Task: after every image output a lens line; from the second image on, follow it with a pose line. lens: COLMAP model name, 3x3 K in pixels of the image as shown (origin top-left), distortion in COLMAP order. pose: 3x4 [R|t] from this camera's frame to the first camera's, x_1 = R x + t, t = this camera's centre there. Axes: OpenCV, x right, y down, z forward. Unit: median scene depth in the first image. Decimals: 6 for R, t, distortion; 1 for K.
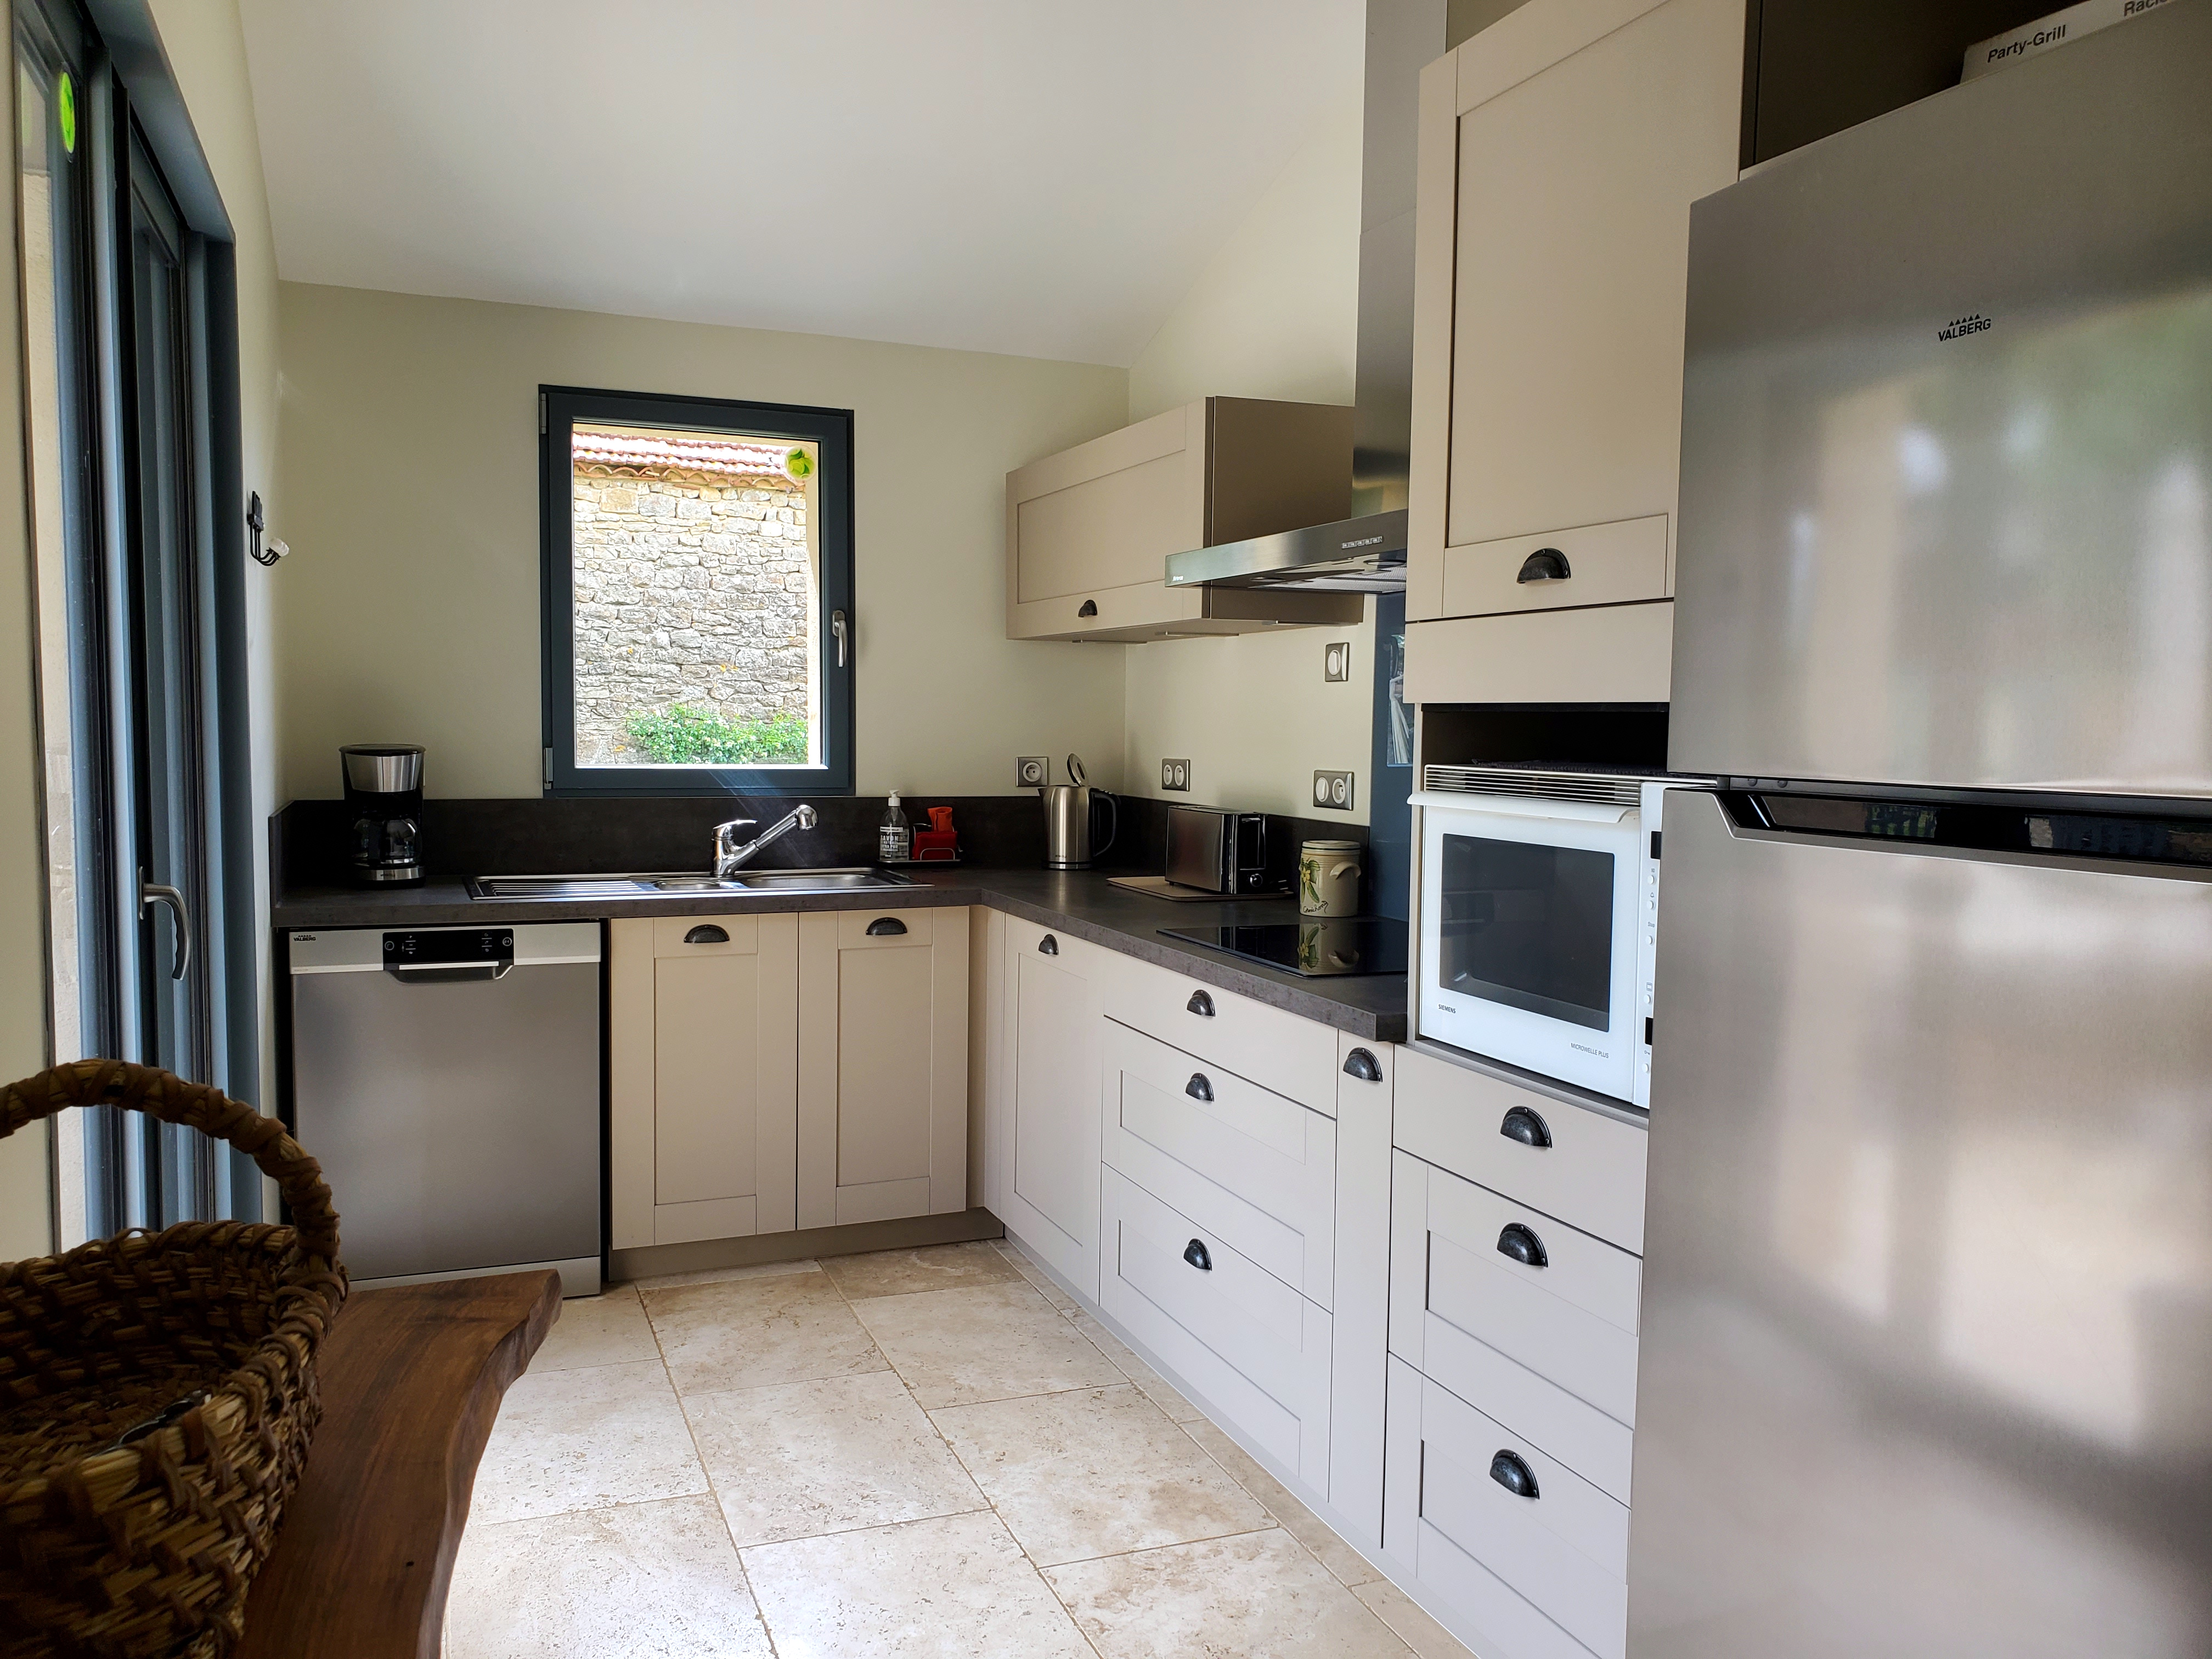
lens RADIAL K [[1699.2, 0, 1104.6], [0, 1699.2, 825.2], [0, 0, 1]] dist [-0.024791, 0.014019]
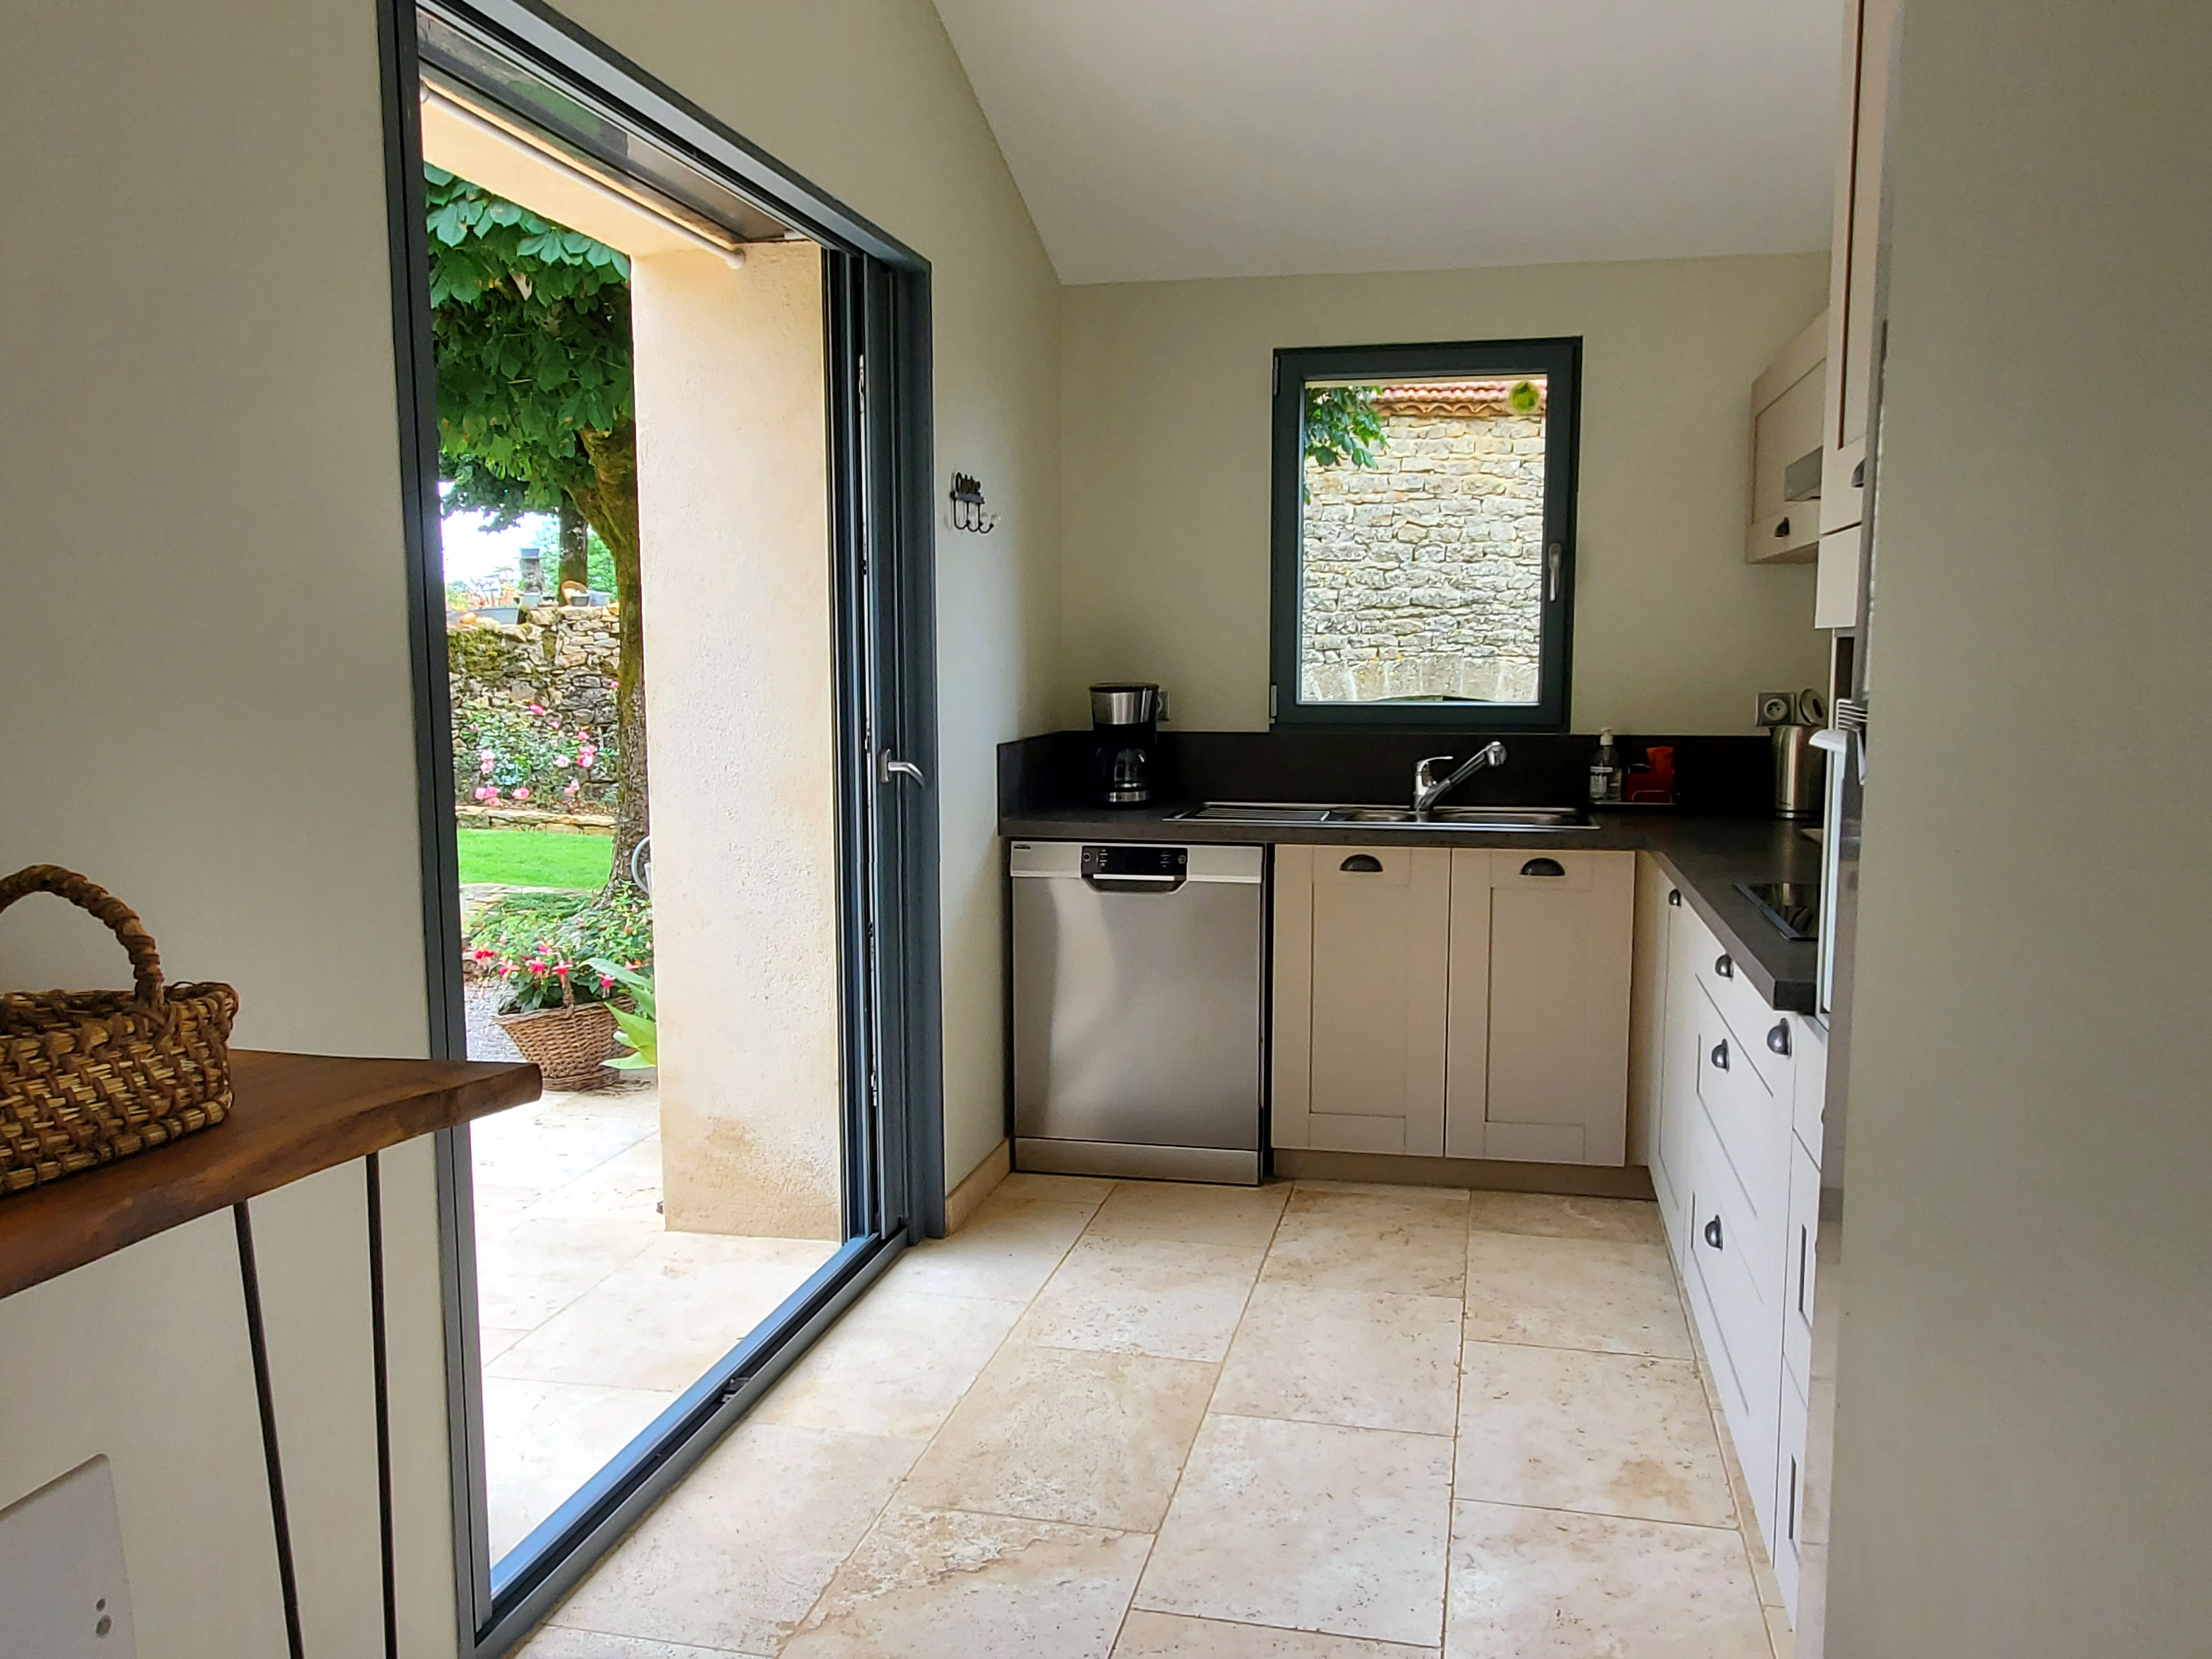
lens RADIAL K [[1727.7, 0, 1104.0], [0, 1727.7, 838.6], [0, 0, 1]] dist [-0.032280, 0.006488]
pose [[0.820068, 0.047298, -0.570309, 0.239677], [-0.022959, 0.998496, 0.049795, -0.000467], [0.571806, -0.027741, 0.819920, 0.033320]]
